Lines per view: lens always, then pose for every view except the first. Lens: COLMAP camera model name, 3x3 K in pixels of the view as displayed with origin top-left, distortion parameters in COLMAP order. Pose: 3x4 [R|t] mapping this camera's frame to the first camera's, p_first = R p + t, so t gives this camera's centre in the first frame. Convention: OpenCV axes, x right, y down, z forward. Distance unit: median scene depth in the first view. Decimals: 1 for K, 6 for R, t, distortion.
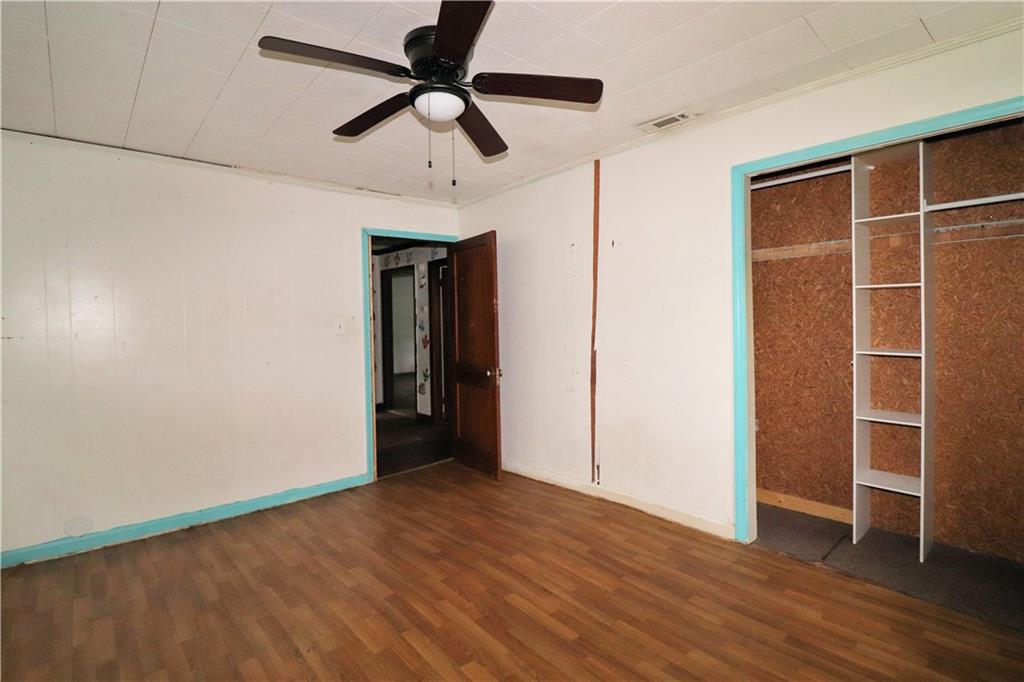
lens RADIAL K [[506.9, 0, 528.1], [0, 506.9, 328.7], [0, 0, 1]] dist [0.002425, -0.009858]
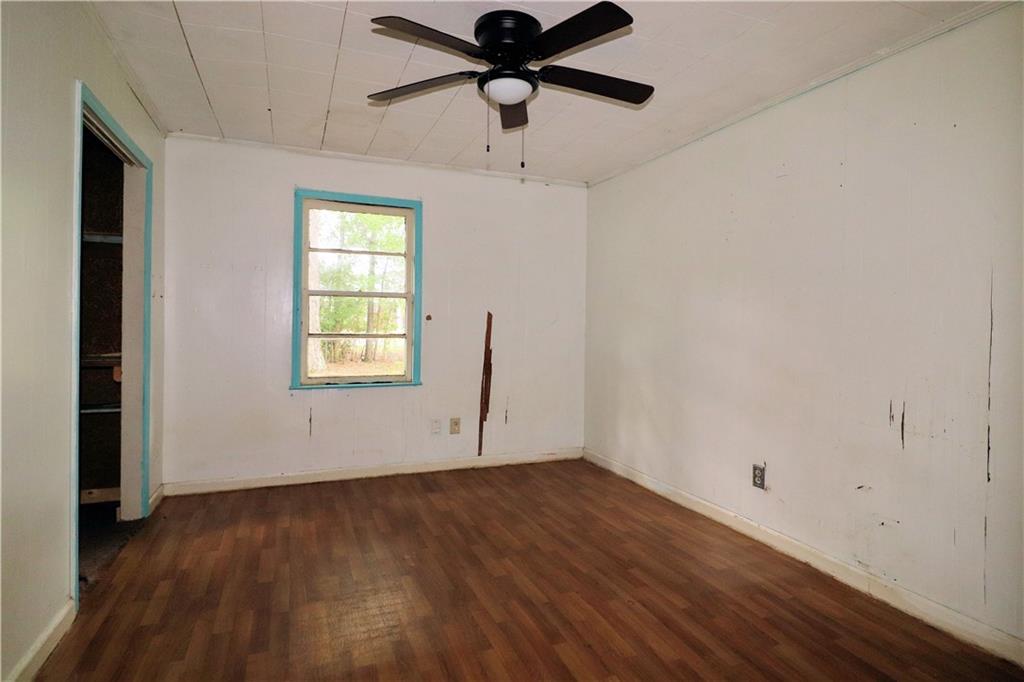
lens RADIAL K [[548.8, 0, 513.9], [0, 548.8, 326.1], [0, 0, 1]] dist [0.022374, 0.000093]
pose [[-0.936827, 0.006309, 0.349735, -0.409743], [0.012831, 0.999784, 0.016333, 0.015024], [-0.349557, 0.019788, -0.936706, 1.461387]]
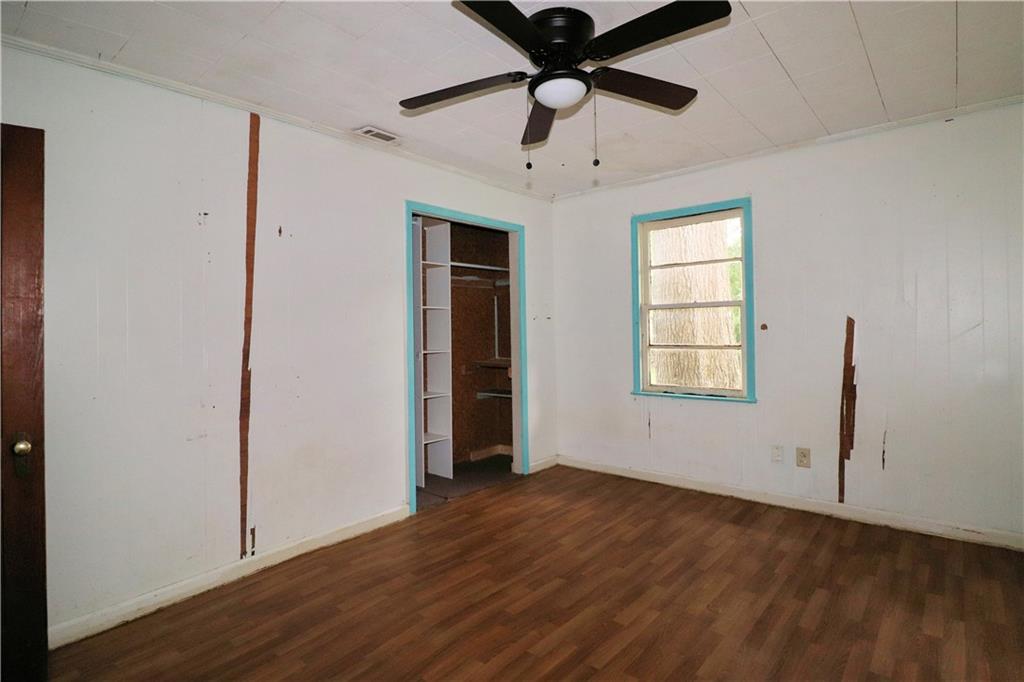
lens RADIAL K [[506.9, 0, 528.1], [0, 506.9, 328.7], [0, 0, 1]] dist [0.002425, -0.009858]
pose [[-0.141817, 0.022351, 0.989641, -0.787356], [0.040362, 0.999044, -0.016780, 0.015051], [-0.989070, 0.037564, -0.142584, 0.863843]]
